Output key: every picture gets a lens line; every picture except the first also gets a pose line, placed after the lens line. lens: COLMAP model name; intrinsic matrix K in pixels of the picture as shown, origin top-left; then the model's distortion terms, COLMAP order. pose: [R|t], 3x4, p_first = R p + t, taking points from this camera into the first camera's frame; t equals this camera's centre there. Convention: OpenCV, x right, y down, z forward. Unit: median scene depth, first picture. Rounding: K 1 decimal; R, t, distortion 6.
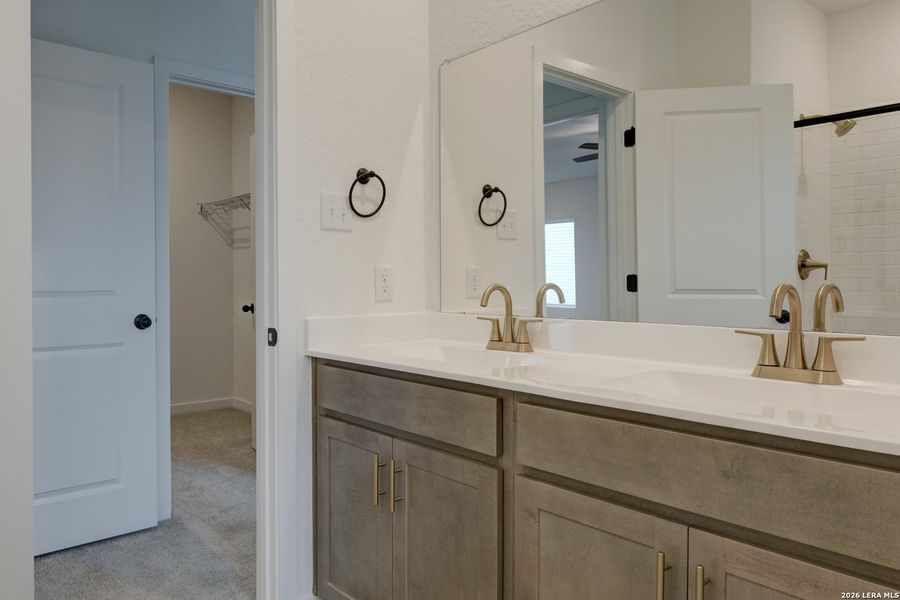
lens RADIAL K [[749.3, 0, 448.8], [0, 749.3, 283.6], [0, 0, 1]] dist [0.009195, -0.085726]
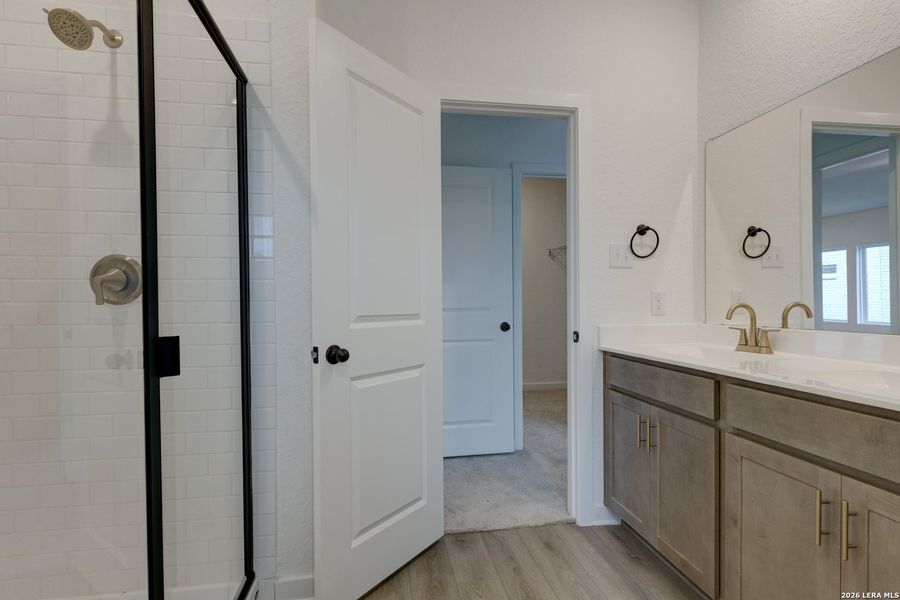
lens RADIAL K [[522.3, 0, 450.0], [0, 522.3, 300.0], [0, 0, 1]] dist [0.000017, -0.000297]
pose [[0.873872, -0.007782, -0.486094, 0.067965], [0.004963, 0.999963, -0.007087, -0.000570], [0.486131, 0.003780, 0.873878, -0.096193]]
